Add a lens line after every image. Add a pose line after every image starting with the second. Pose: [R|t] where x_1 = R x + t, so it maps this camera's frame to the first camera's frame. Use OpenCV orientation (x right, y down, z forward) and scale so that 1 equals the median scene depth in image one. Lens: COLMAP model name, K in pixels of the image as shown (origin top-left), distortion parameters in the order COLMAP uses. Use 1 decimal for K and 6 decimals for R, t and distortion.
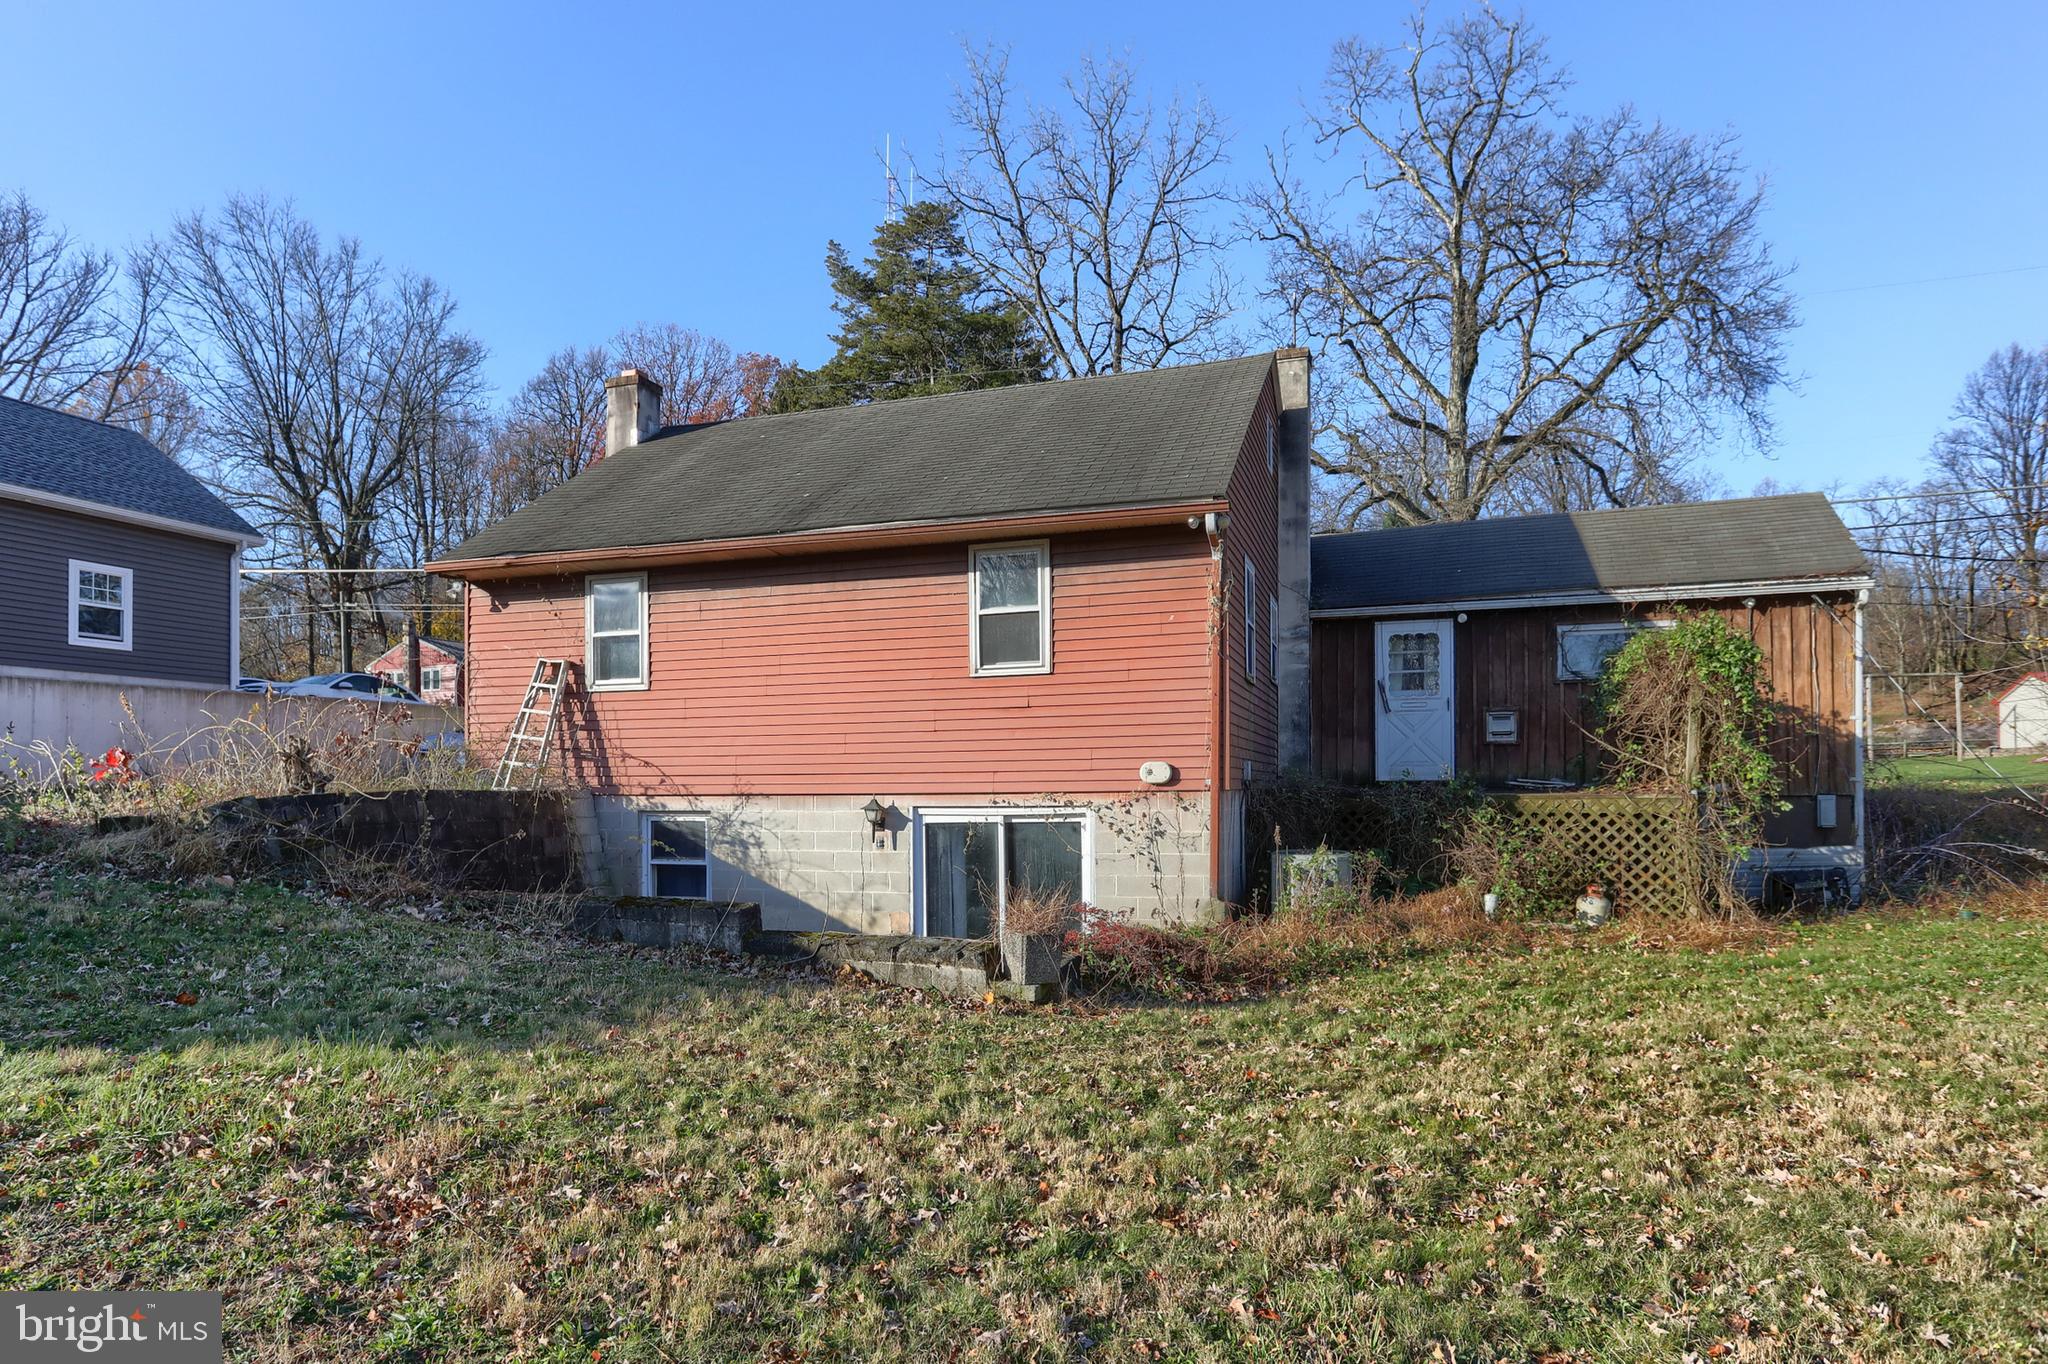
lens RADIAL K [[1208.0, 0, 1020.9], [0, 1208.0, 664.5], [0, 0, 1]] dist [-0.039404, -0.000310]
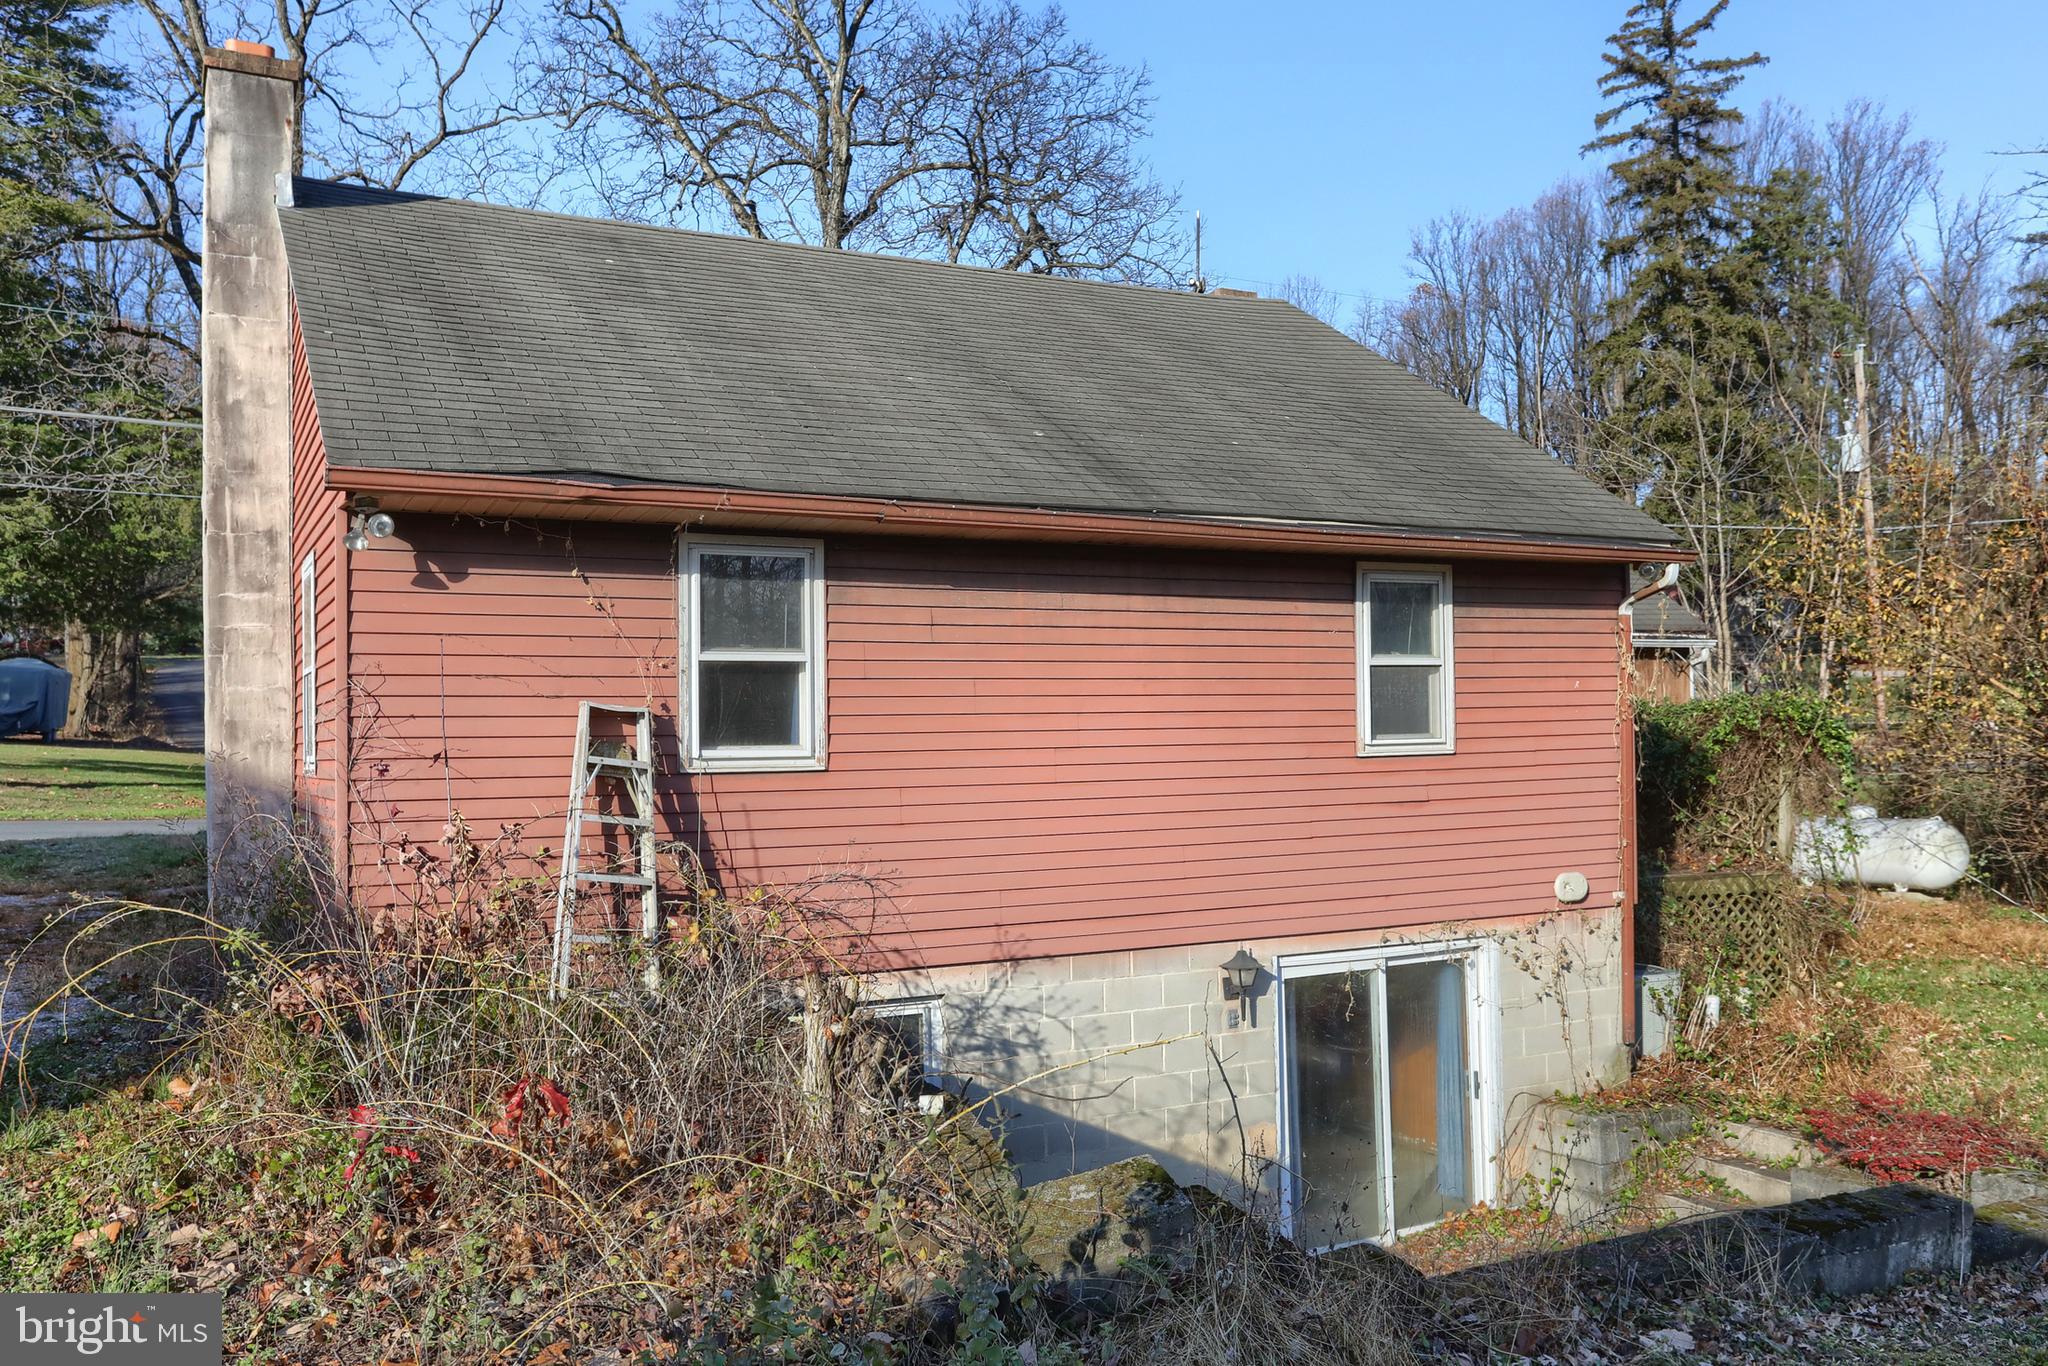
lens RADIAL K [[1648.4, 0, 1029.5], [0, 1648.4, 685.1], [0, 0, 1]] dist [-0.010421, 0.016901]
pose [[0.694942, 0.046464, 0.717563, -0.786553], [-0.024694, 0.998864, -0.040764, 0.011957], [-0.718642, 0.010609, 0.695300, 0.463152]]
